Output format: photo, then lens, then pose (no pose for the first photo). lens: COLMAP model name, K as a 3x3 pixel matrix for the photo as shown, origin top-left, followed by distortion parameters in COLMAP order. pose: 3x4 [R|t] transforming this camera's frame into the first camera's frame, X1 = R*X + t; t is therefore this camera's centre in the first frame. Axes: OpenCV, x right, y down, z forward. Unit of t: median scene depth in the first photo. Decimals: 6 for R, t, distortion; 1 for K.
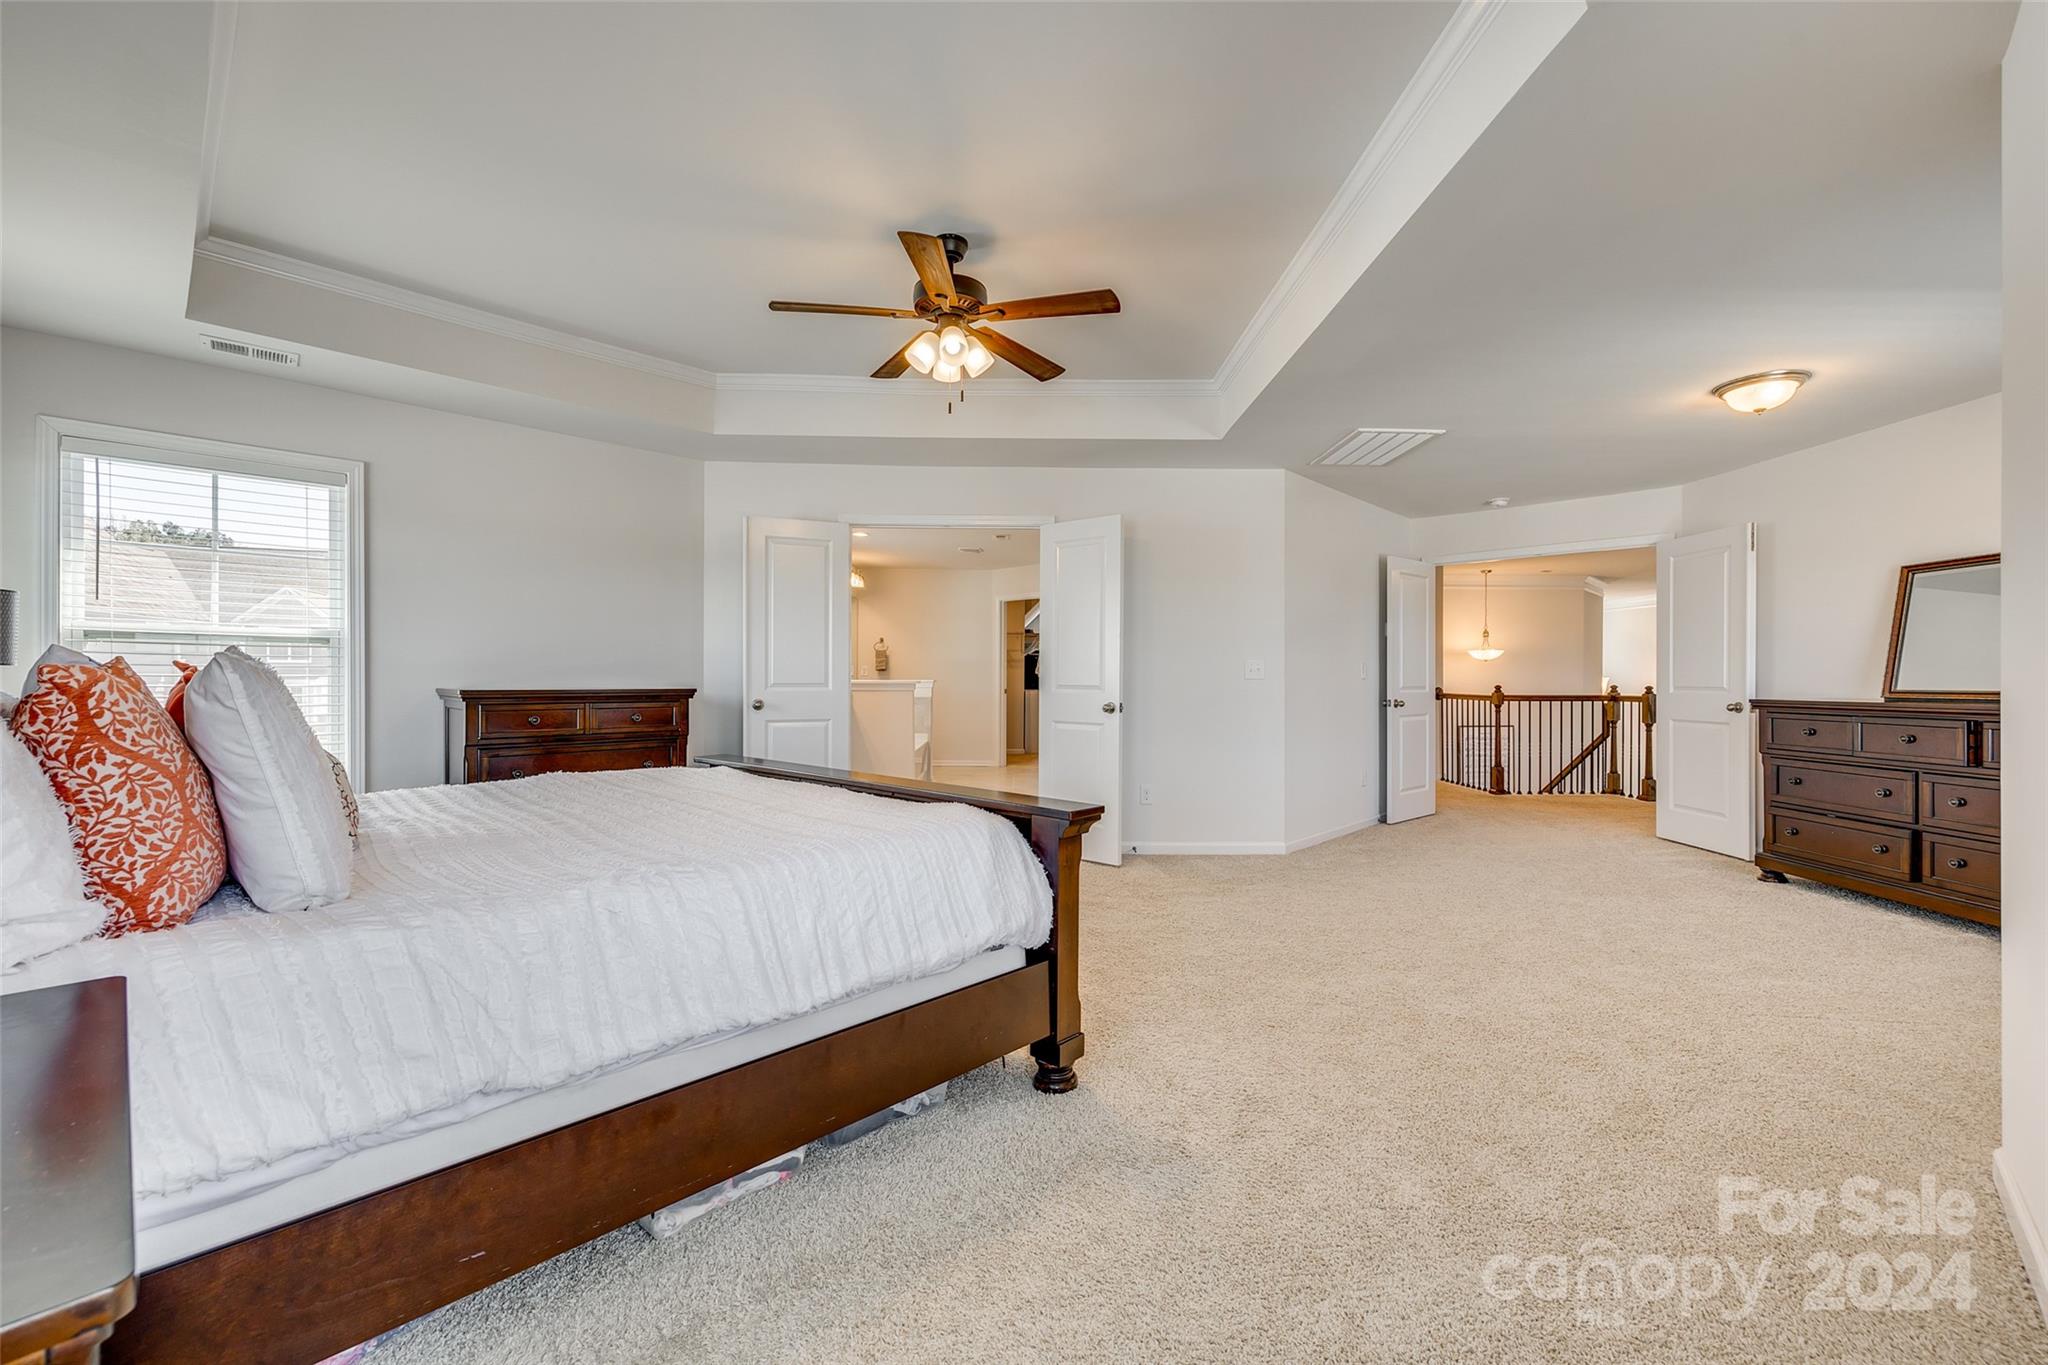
lens RADIAL K [[836.1, 0, 1029.4], [0, 836.1, 681.4], [0, 0, 1]] dist [0.001096, 0.000342]
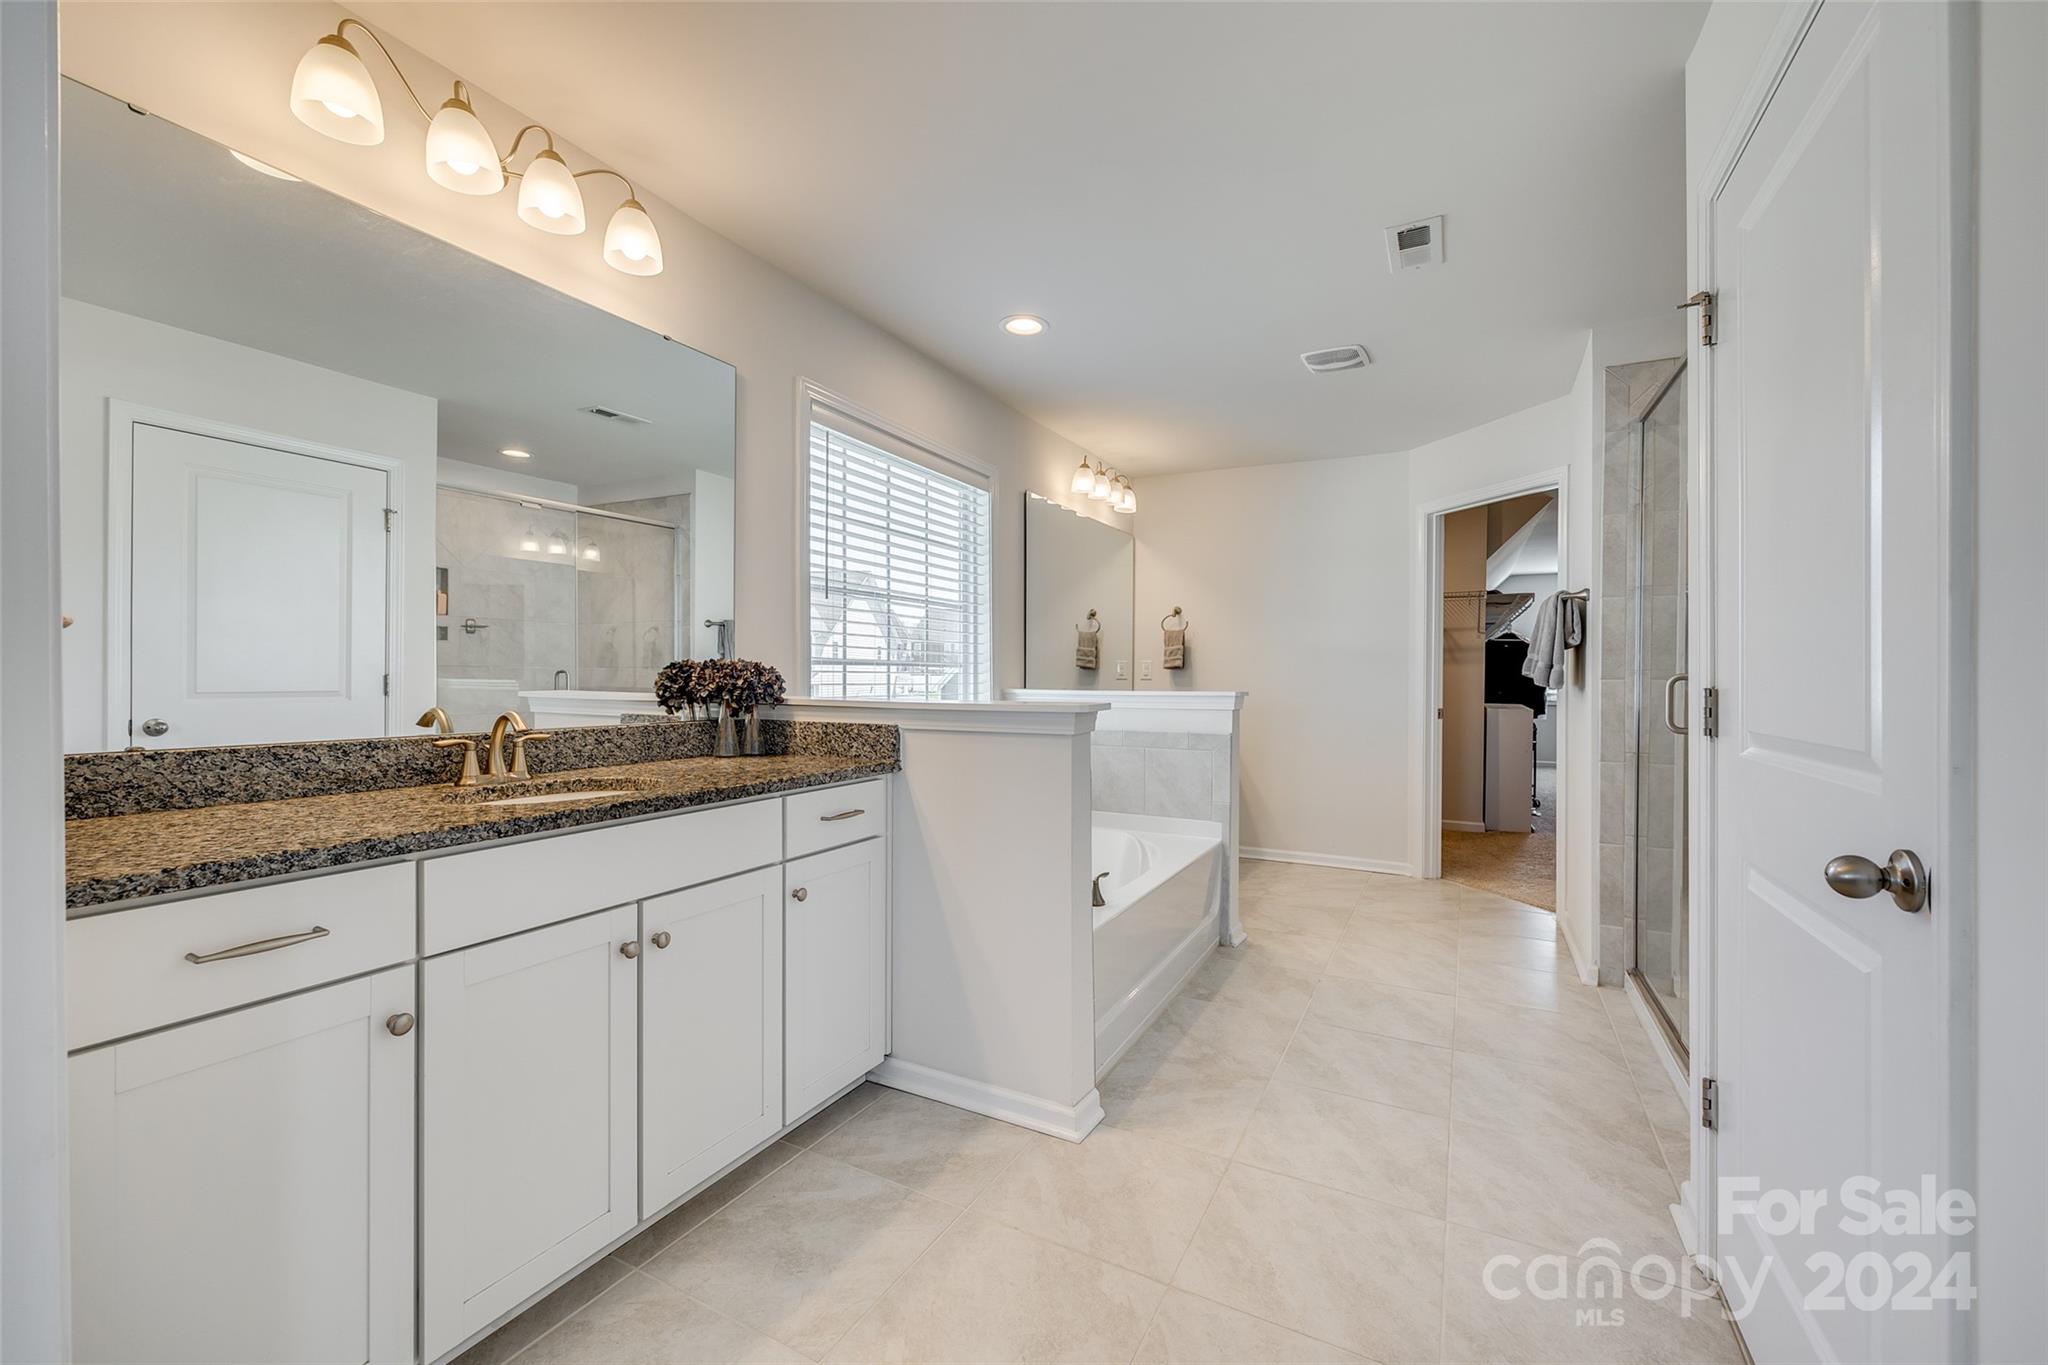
lens RADIAL K [[836.1, 0, 1029.4], [0, 836.1, 681.4], [0, 0, 1]] dist [0.001096, 0.000342]
pose [[0.881270, 0.006101, -0.472575, -0.010335], [-0.008351, 0.999962, -0.002663, -0.003338], [0.472540, 0.006294, 0.881287, 0.478791]]
